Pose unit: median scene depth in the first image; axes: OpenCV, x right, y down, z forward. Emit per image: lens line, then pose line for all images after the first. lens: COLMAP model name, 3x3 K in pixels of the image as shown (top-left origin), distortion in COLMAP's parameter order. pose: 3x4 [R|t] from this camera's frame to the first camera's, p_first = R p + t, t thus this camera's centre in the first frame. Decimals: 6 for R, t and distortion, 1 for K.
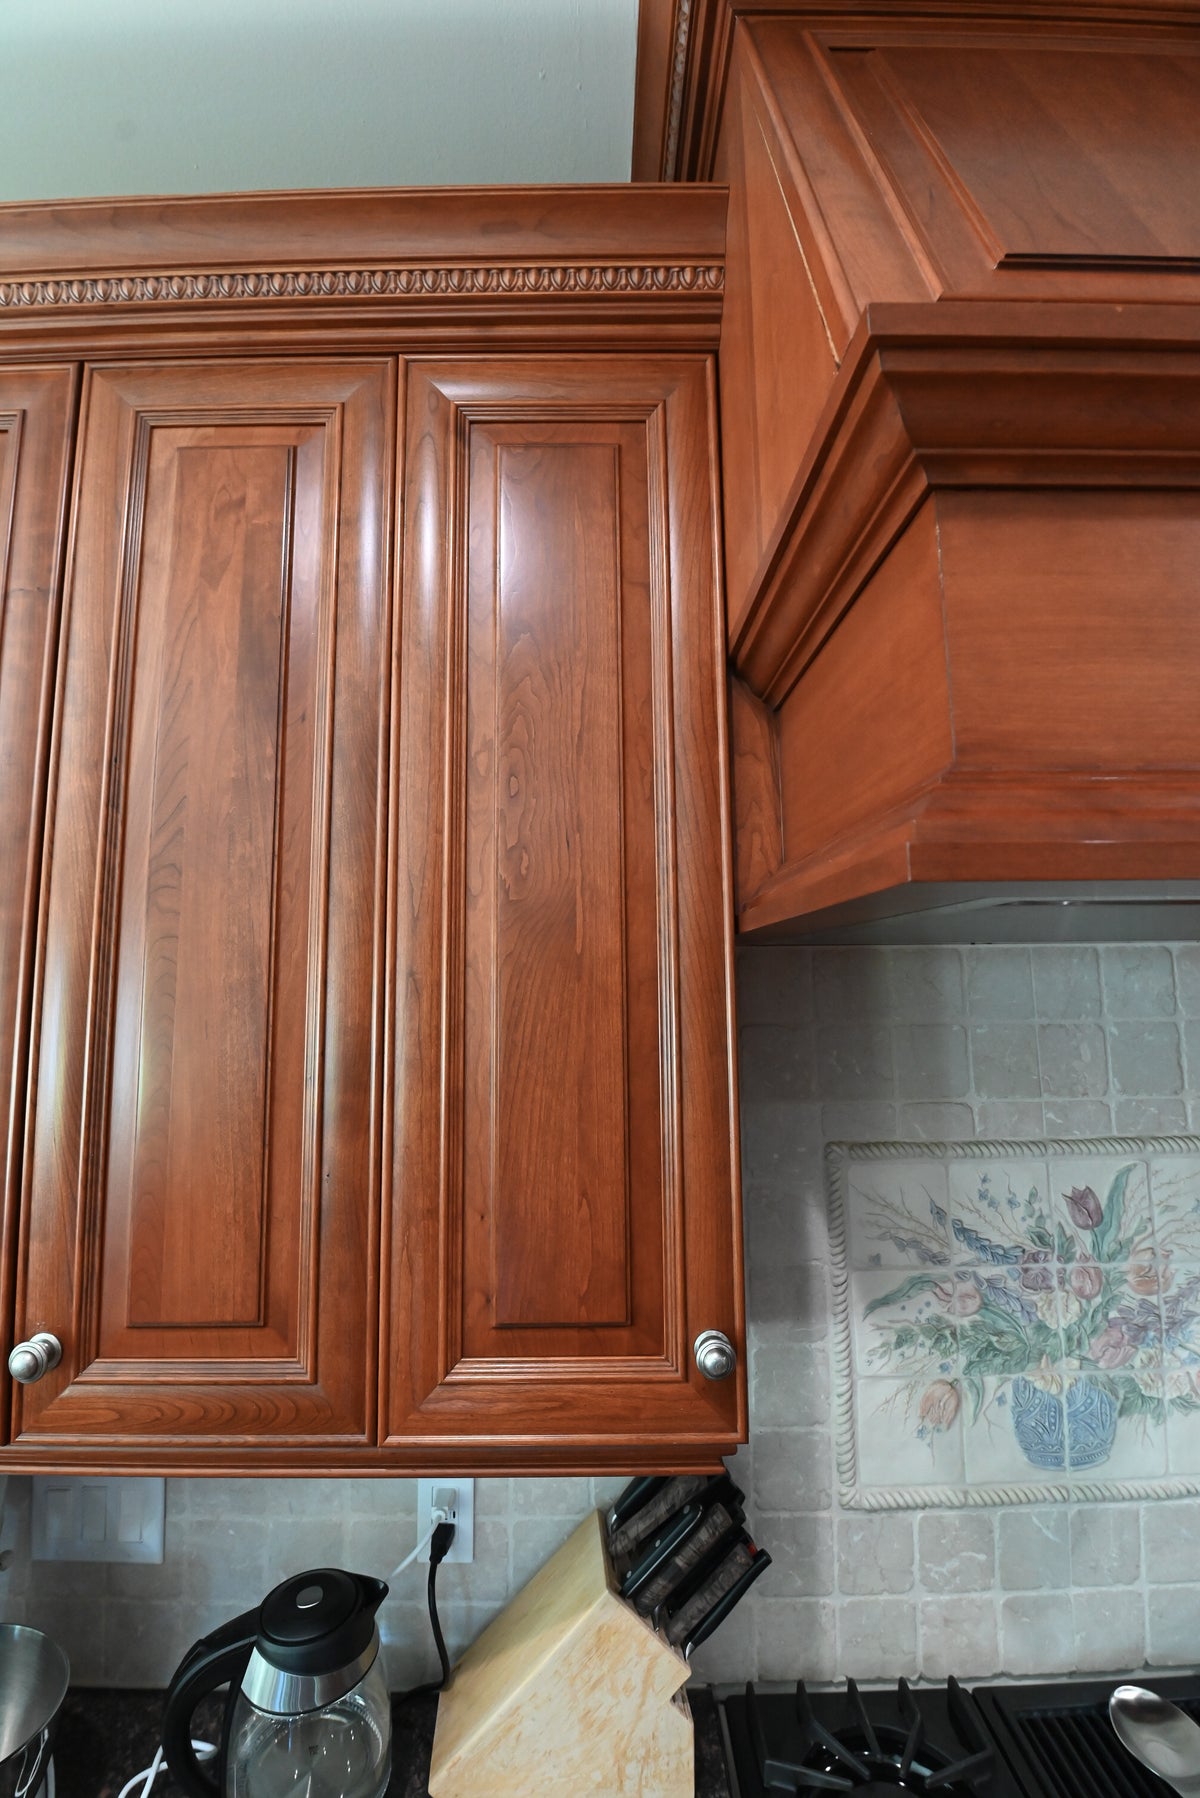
lens RADIAL K [[766.5, 0, 590.1], [0, 766.5, 897.9], [0, 0, 1]] dist [-0.012107, -0.006425]
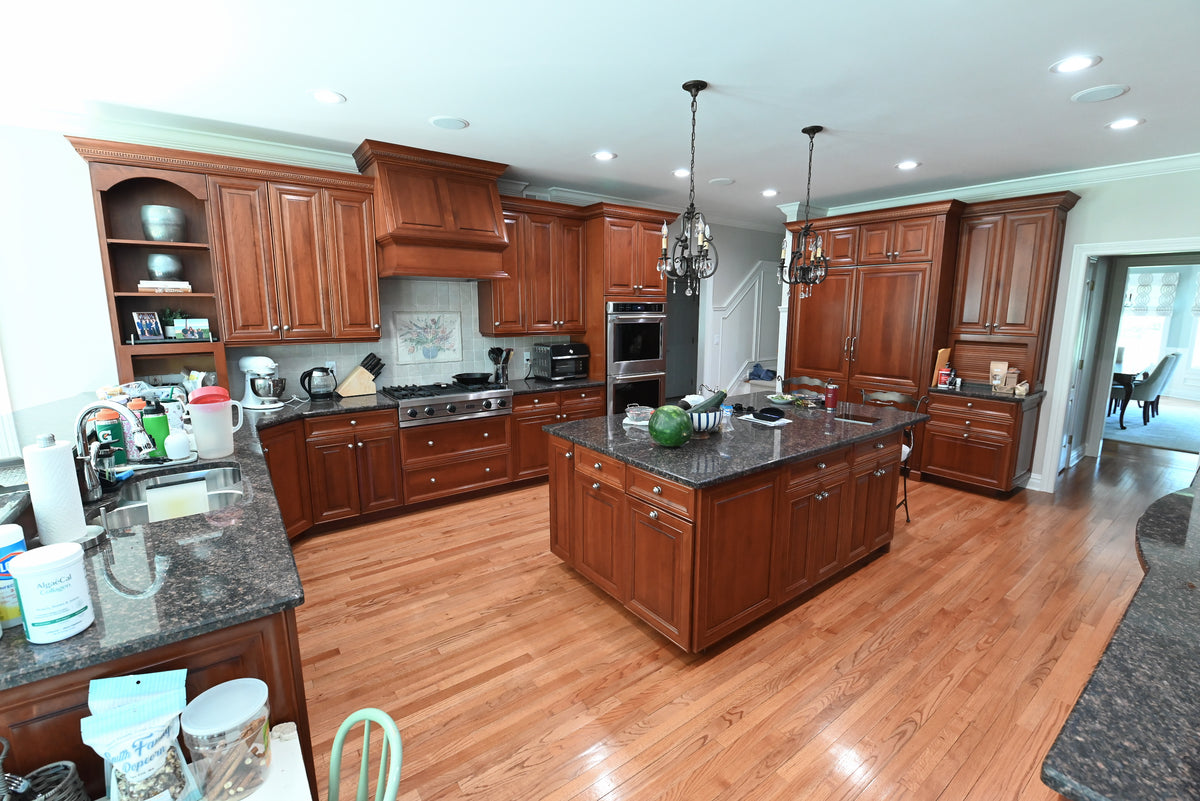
lens RADIAL K [[511.5, 0, 605.7], [0, 511.5, 393.7], [0, 0, 1]] dist [-0.012107, -0.006425]
pose [[0.804163, -0.085335, 0.588251, -0.929001], [-0.075884, 0.966805, 0.243987, -0.212010], [-0.589545, -0.240844, 0.770994, -3.941454]]
